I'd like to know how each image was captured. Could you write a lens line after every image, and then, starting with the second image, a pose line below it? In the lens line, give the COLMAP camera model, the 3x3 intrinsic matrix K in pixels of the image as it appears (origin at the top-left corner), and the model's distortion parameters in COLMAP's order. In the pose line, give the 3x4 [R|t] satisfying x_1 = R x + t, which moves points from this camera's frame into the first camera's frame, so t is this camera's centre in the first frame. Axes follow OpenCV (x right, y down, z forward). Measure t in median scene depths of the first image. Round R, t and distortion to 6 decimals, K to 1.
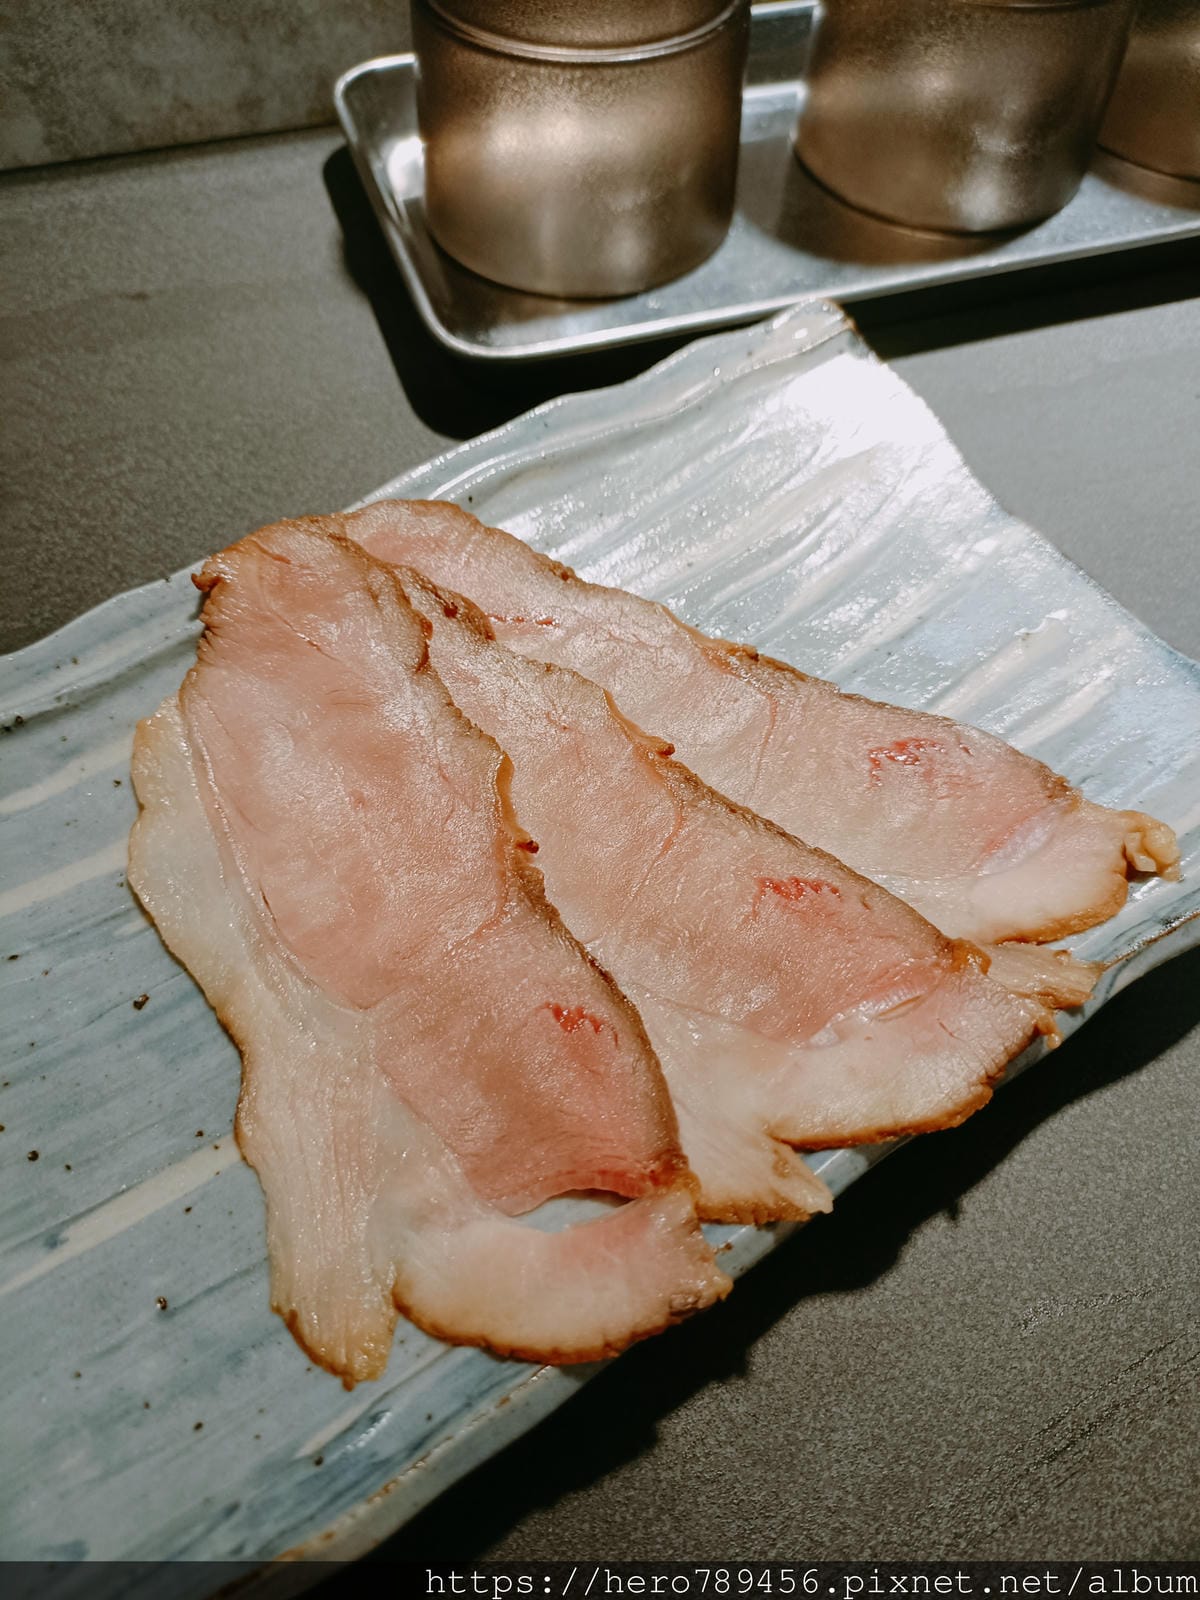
lens RADIAL K [[1289.7, 0, 600.0], [0, 1289.7, 800.0], [0, 0, 1]] dist [-0.006332, -0.045492]
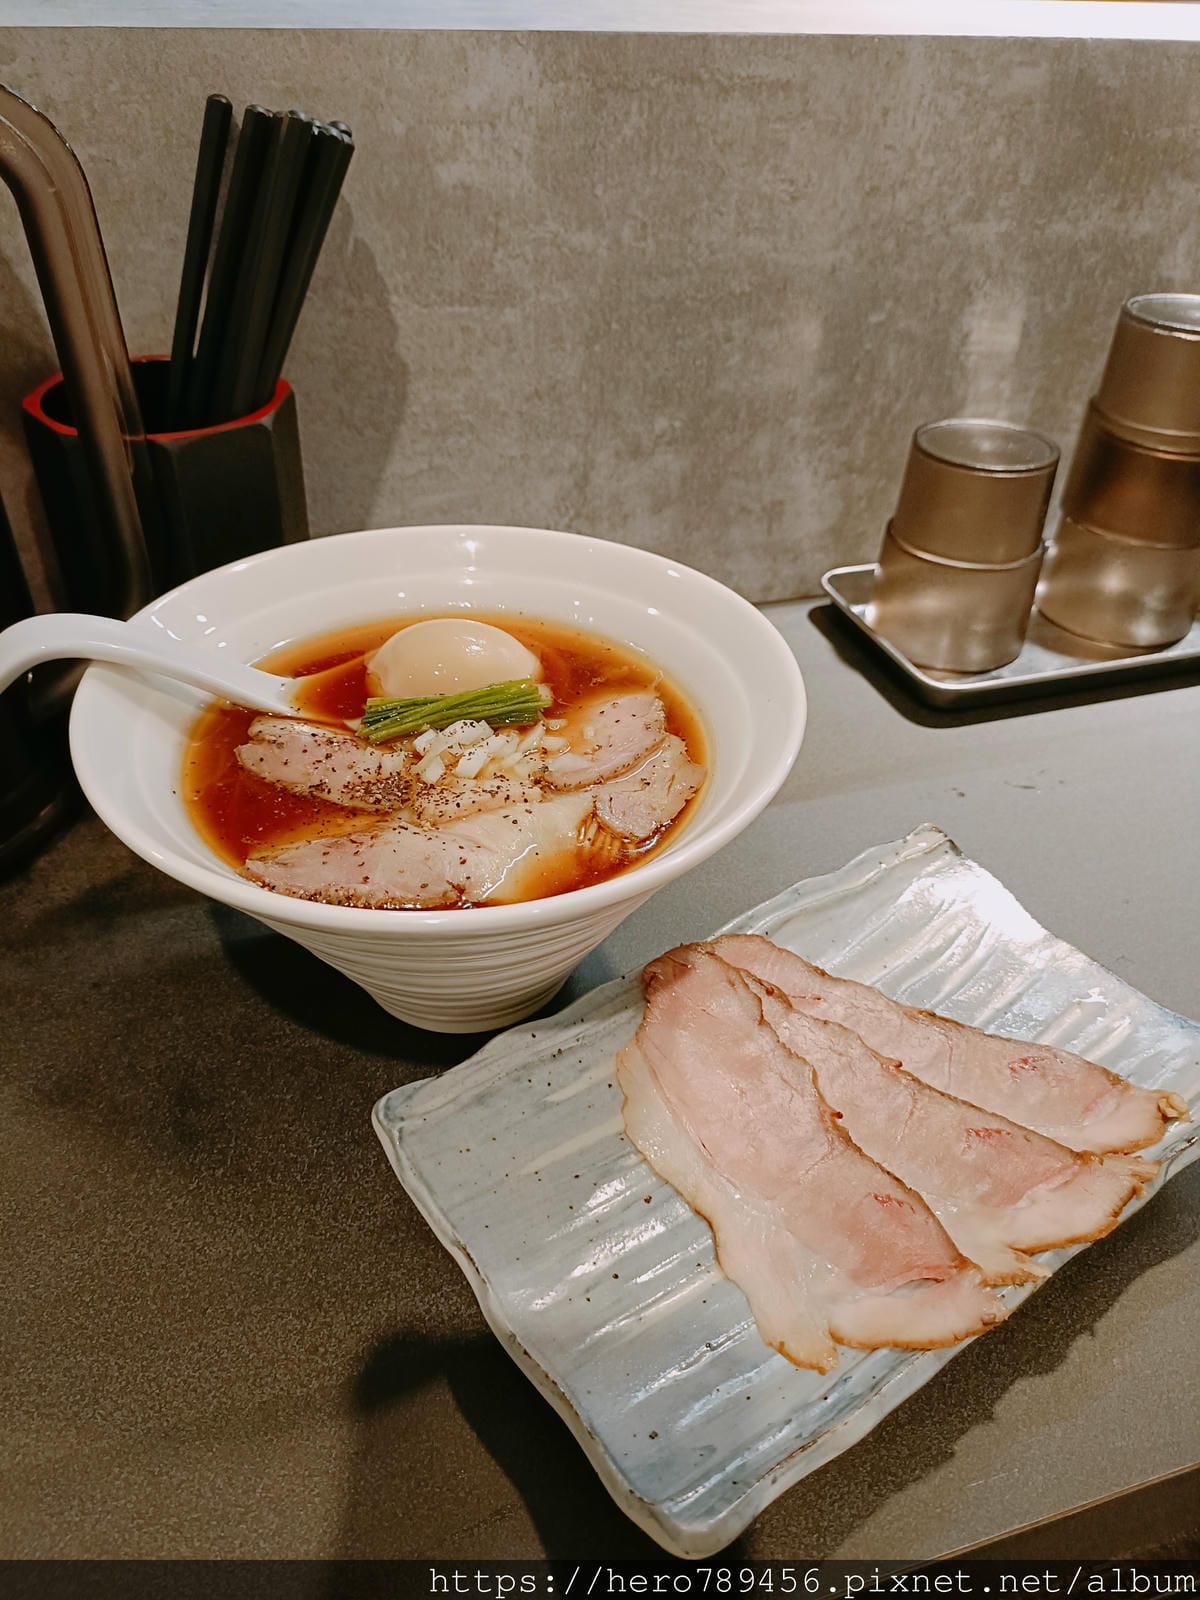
lens RADIAL K [[1181.6, 0, 600.0], [0, 1181.6, 800.0], [0, 0, 1]] dist [0.063801, -0.139558]
pose [[0.999786, -0.016267, 0.012755, -0.400049], [0.019663, 0.938773, -0.343975, 0.186402], [-0.006378, 0.344152, 0.938892, -0.737853]]
